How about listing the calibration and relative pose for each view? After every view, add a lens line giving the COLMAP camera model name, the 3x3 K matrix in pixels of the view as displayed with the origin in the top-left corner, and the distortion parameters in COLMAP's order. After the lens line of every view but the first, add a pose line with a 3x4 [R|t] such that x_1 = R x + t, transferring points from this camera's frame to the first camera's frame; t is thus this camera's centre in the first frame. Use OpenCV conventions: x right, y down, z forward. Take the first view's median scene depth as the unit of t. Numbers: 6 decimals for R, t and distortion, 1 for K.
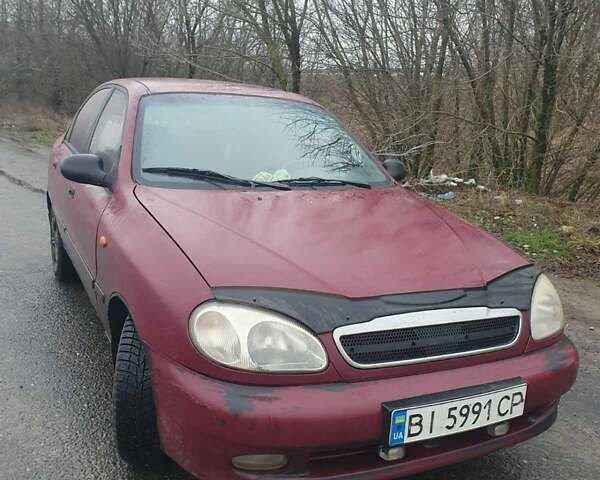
lens RADIAL K [[630.6, 0, 300.0], [0, 630.6, 240.0], [0, 0, 1]] dist [0.078990, -0.139146]
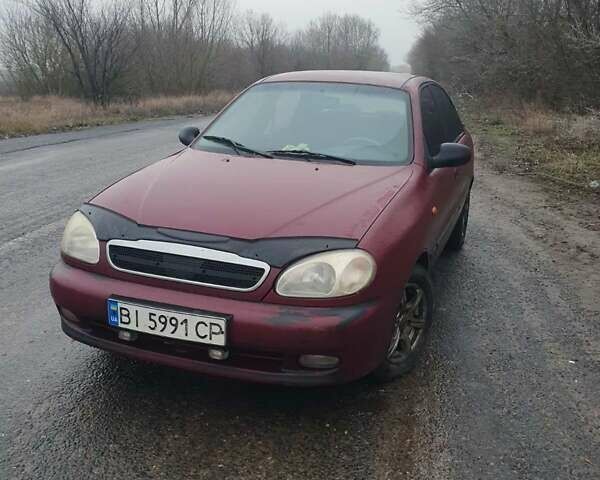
lens RADIAL K [[630.6, 0, 300.0], [0, 630.6, 240.0], [0, 0, 1]] dist [0.078990, -0.139146]
pose [[0.680129, 0.152056, -0.717149, 1.334211], [-0.149559, 0.986458, 0.067319, -0.019700], [0.717674, 0.061471, 0.693661, 0.292486]]
